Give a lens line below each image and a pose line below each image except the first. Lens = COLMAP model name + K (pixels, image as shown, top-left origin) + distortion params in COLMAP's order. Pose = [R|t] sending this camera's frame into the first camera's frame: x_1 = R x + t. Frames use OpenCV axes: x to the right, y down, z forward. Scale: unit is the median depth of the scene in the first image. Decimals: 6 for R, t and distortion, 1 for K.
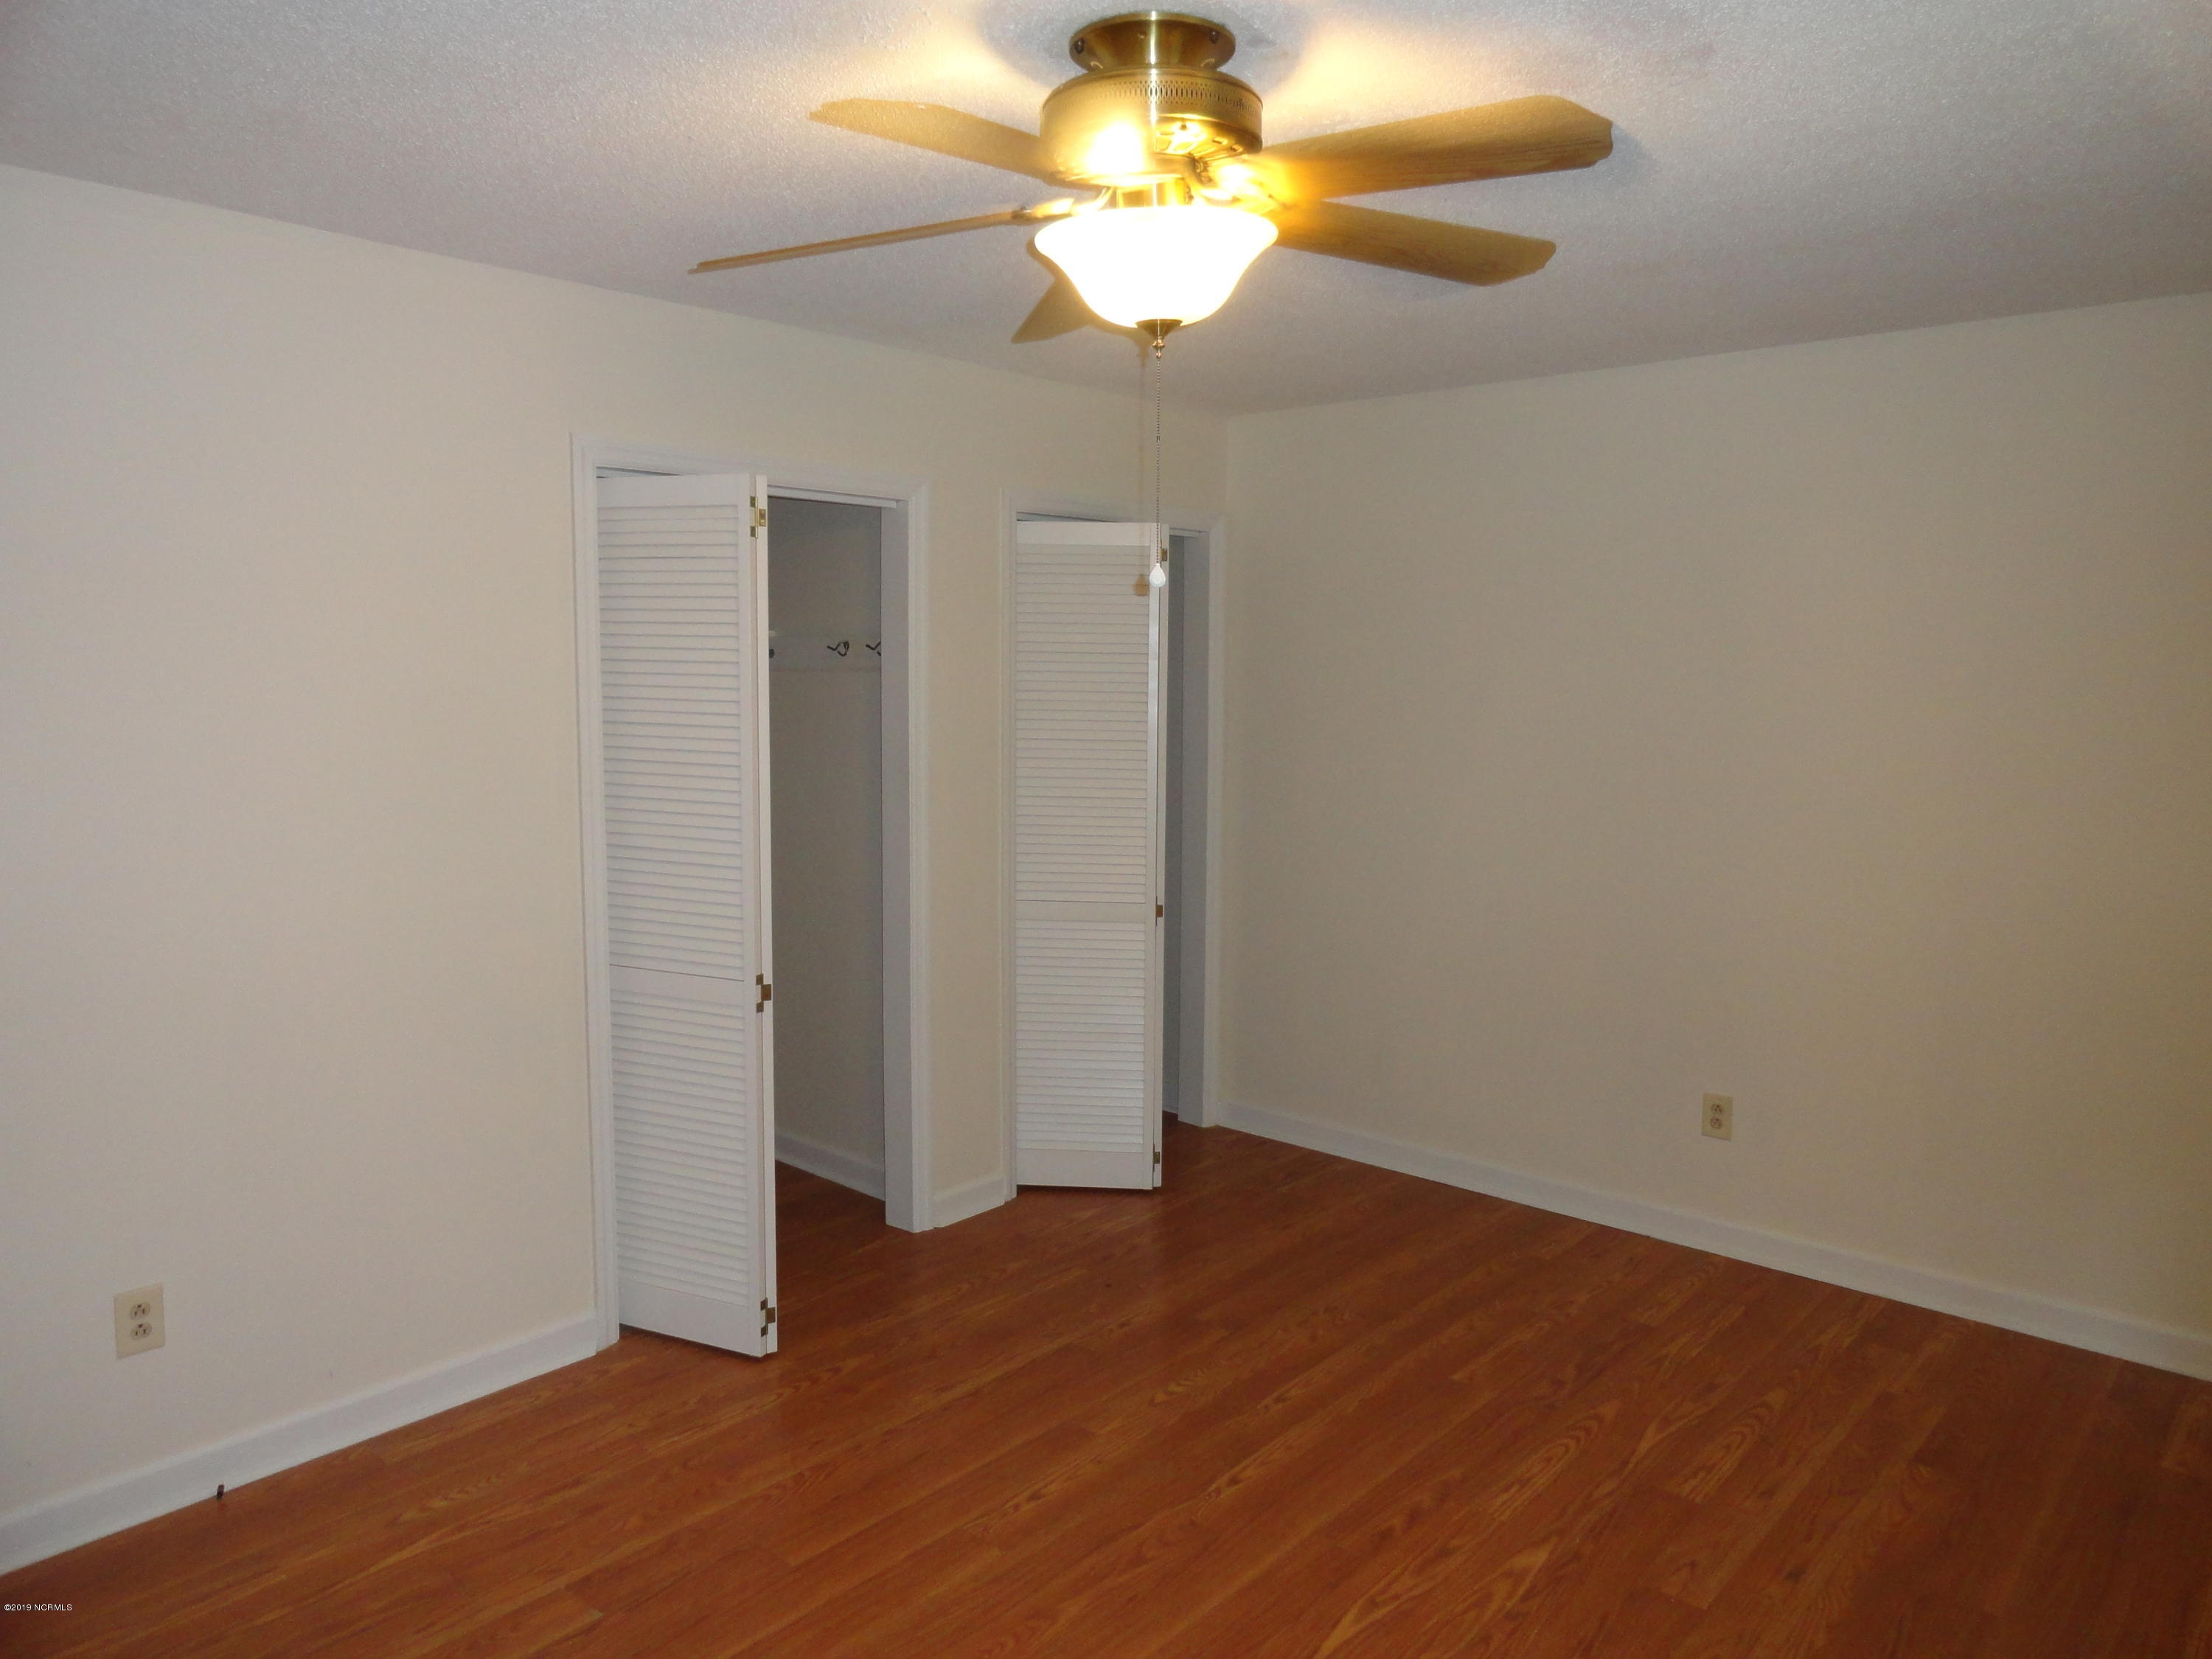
lens RADIAL K [[1513.9, 0, 1118.6], [0, 1513.9, 839.4], [0, 0, 1]] dist [0.001253, 0.004107]
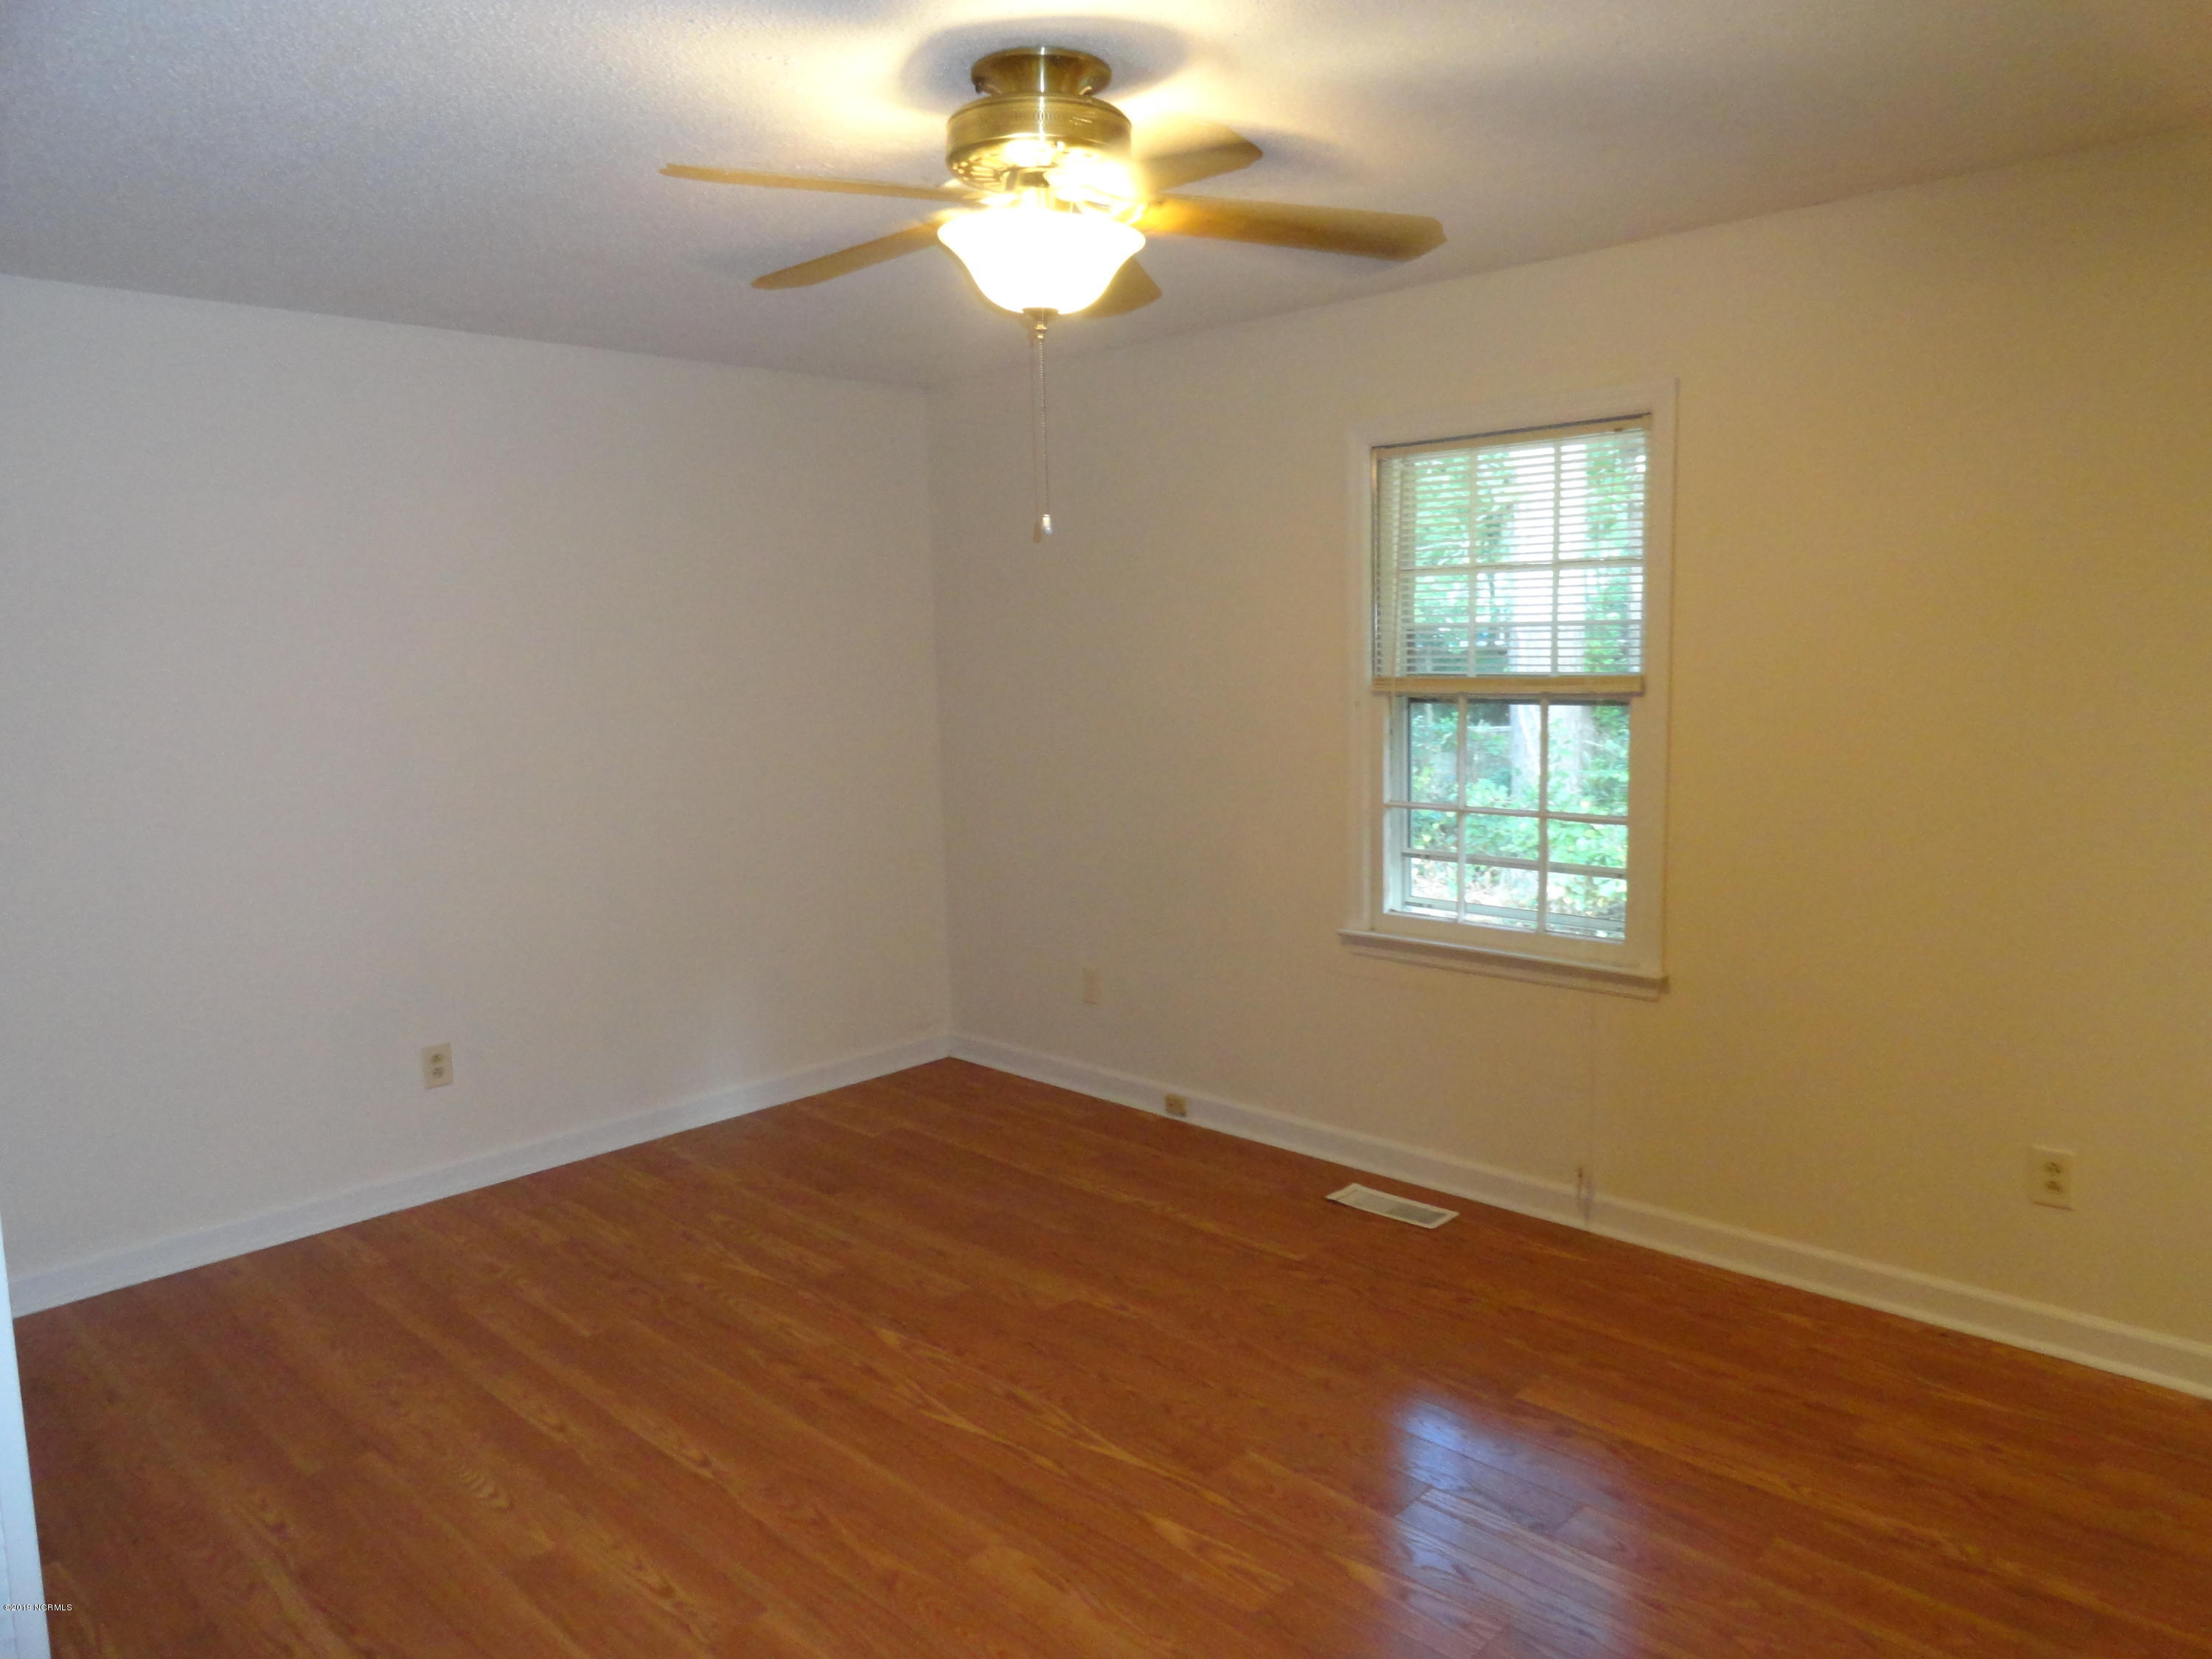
lens RADIAL K [[1513.9, 0, 1118.6], [0, 1513.9, 839.4], [0, 0, 1]] dist [0.001253, 0.004107]
pose [[0.042421, -0.141609, 0.989013, -0.800225], [0.141070, 0.980836, 0.134388, -0.058418], [-0.989090, 0.133820, 0.061585, 0.616492]]
